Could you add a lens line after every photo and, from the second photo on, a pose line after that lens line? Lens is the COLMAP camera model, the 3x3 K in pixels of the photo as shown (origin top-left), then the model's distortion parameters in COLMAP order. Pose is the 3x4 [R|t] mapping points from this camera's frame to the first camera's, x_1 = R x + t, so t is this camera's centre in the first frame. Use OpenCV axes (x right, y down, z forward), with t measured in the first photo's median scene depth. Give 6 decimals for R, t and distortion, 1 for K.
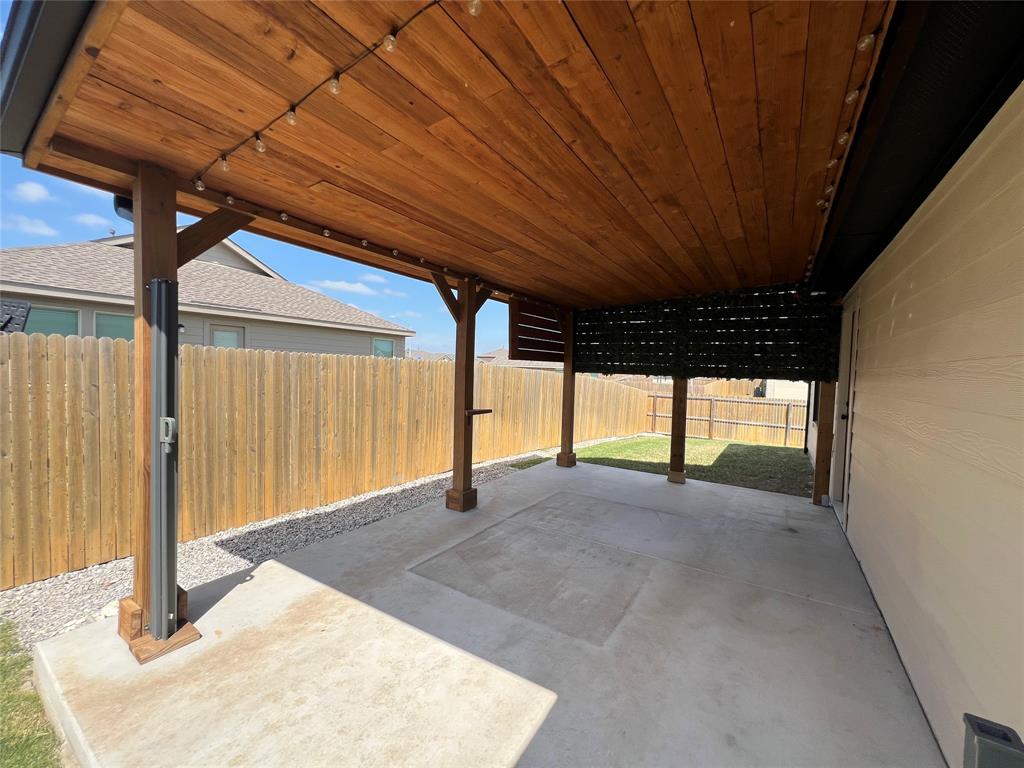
lens RADIAL K [[404.4, 0, 512.0], [0, 404.4, 384.0], [0, 0, 1]] dist [-0.002248, -0.000045]
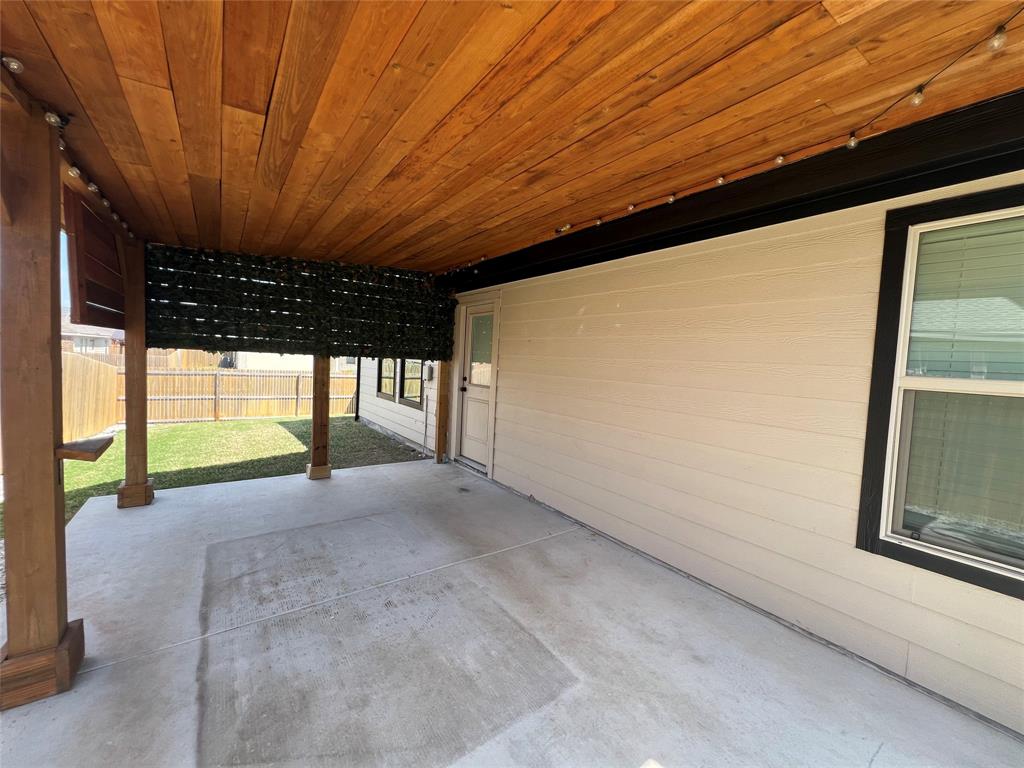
lens RADIAL K [[404.4, 0, 512.0], [0, 404.4, 384.0], [0, 0, 1]] dist [-0.002248, -0.000045]
pose [[0.377178, -0.067240, 0.923697, -0.300268], [-0.002939, 0.997269, 0.073796, -0.031166], [-0.926136, -0.030549, 0.375950, 0.405952]]
